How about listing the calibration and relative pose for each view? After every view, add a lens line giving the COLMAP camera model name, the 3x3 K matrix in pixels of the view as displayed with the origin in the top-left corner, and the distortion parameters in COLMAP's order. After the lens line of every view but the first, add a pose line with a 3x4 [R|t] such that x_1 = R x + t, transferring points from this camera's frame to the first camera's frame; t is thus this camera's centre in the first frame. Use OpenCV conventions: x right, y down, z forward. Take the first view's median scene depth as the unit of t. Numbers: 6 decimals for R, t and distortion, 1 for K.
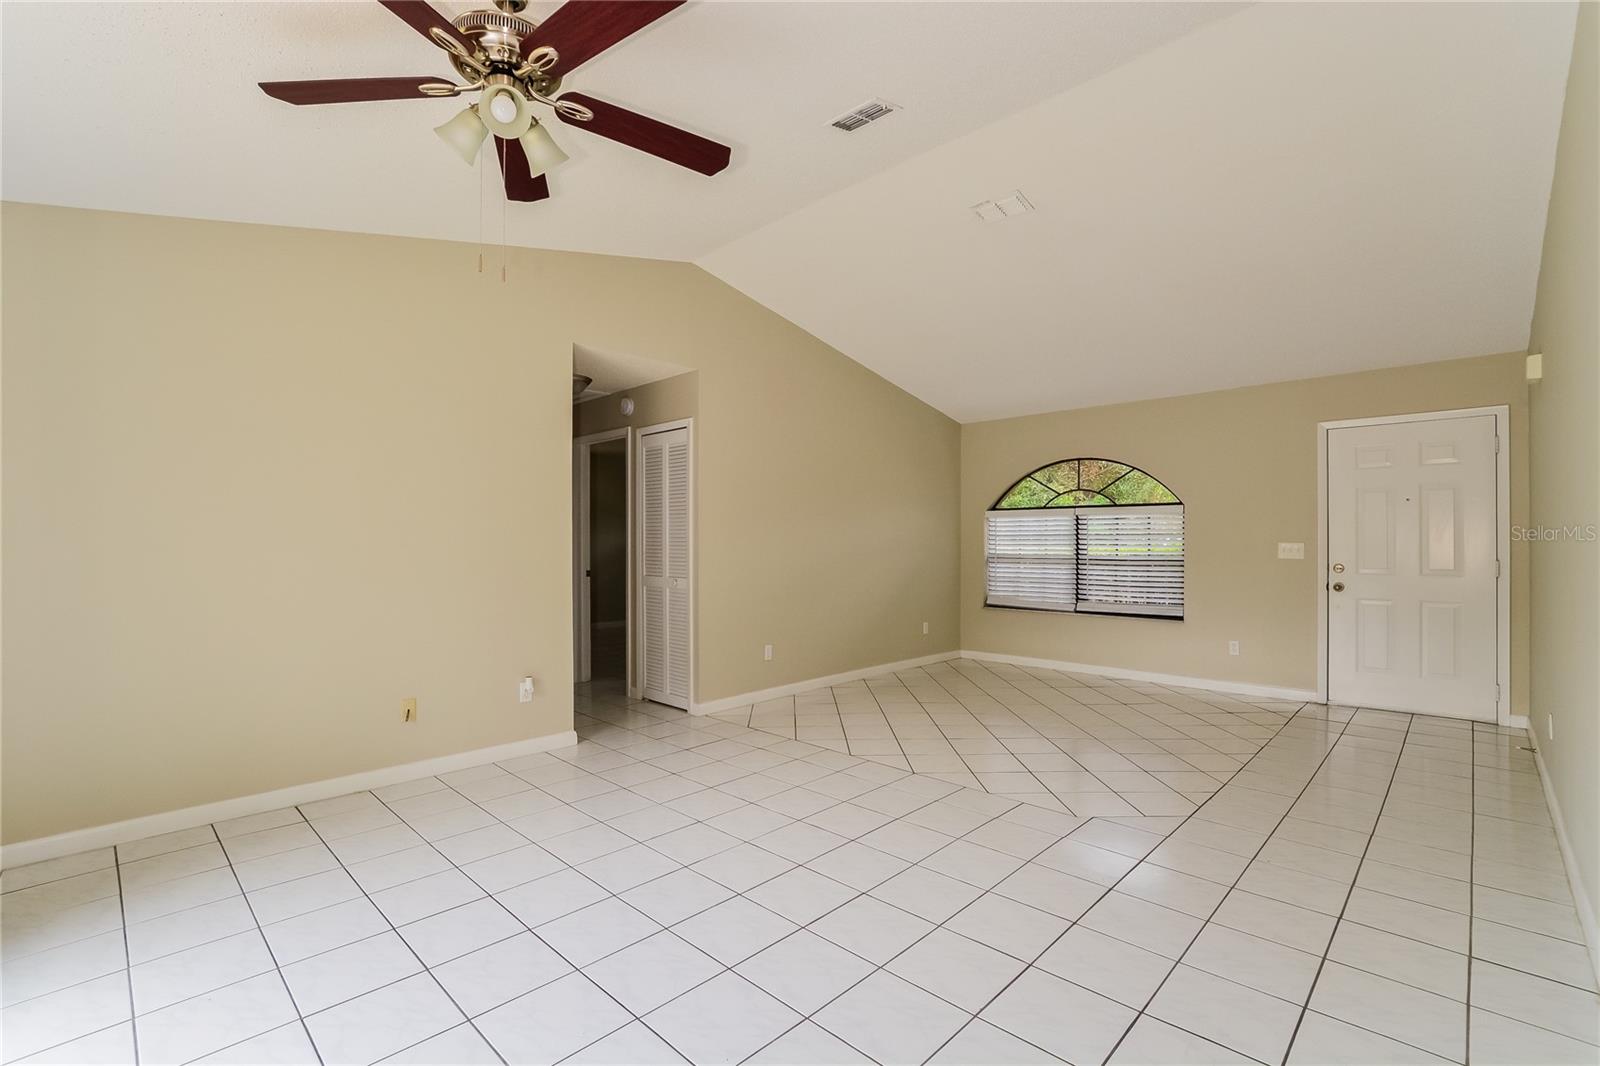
lens RADIAL K [[734.7, 0, 798.2], [0, 734.7, 538.5], [0, 0, 1]] dist [0.000886, 0.000176]
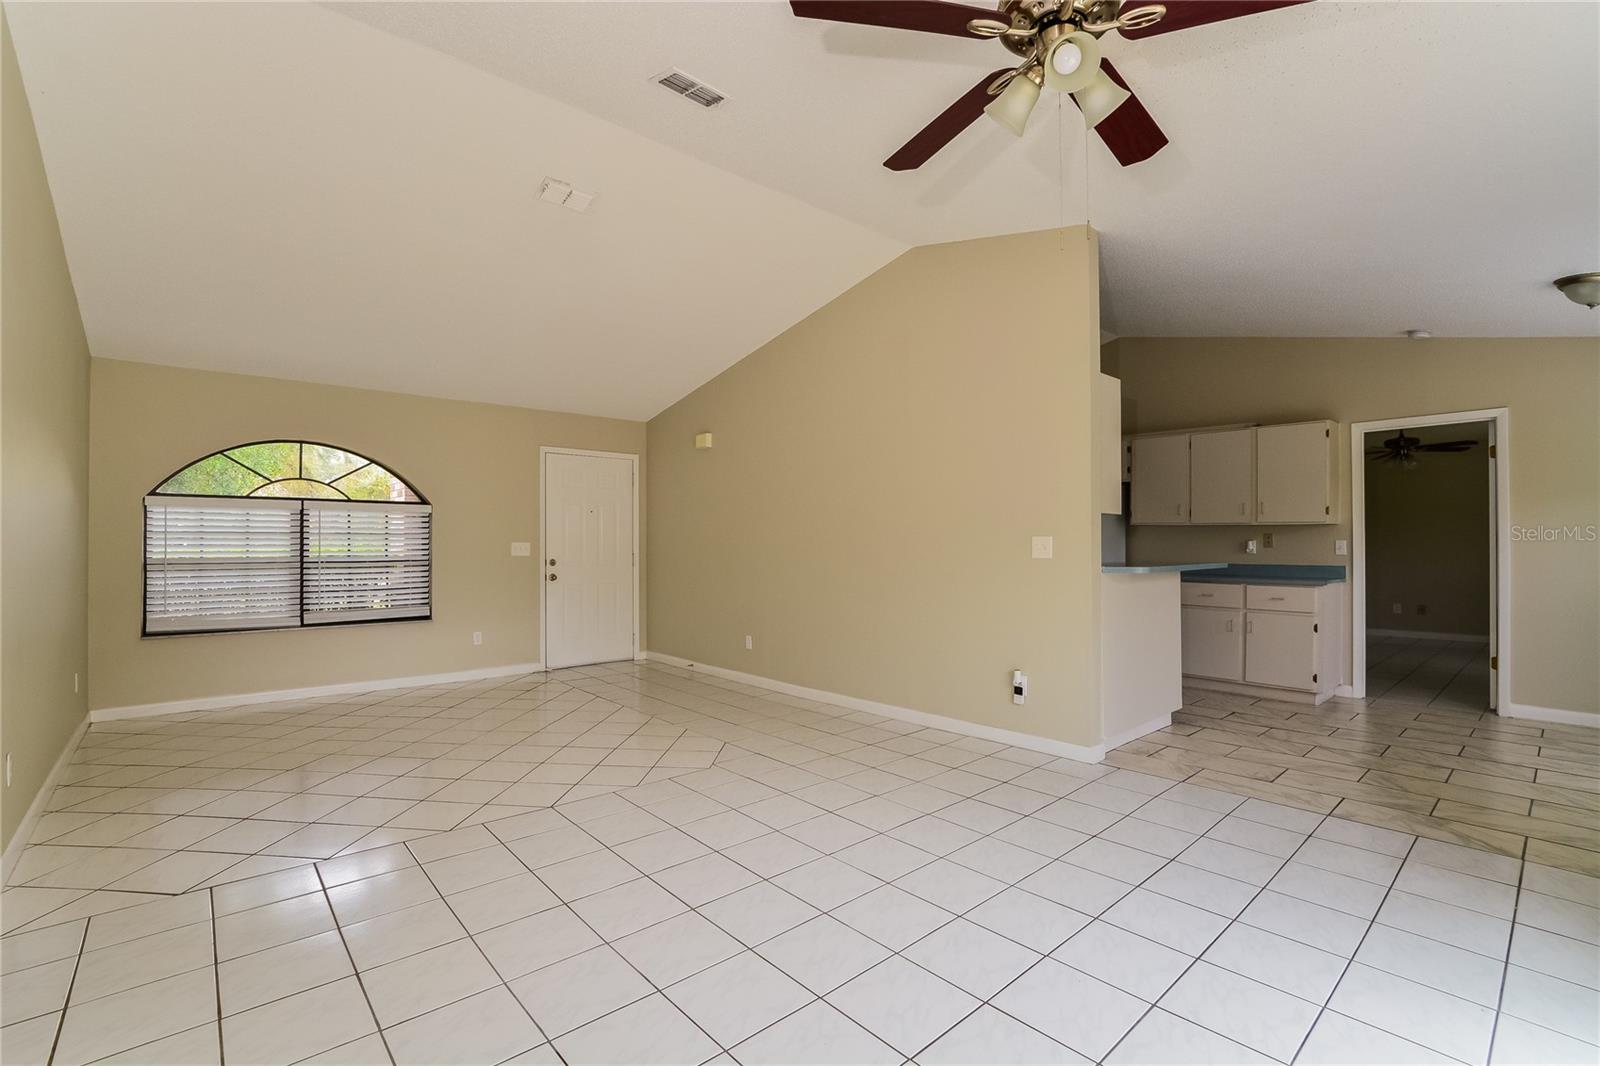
lens RADIAL K [[734.7, 0, 798.2], [0, 734.7, 538.5], [0, 0, 1]] dist [0.000886, 0.000176]
pose [[0.090850, 0.006464, 0.995844, -0.397163], [-0.005894, 0.999965, -0.005953, 0.002908], [-0.995847, -0.005328, 0.090885, 0.365535]]
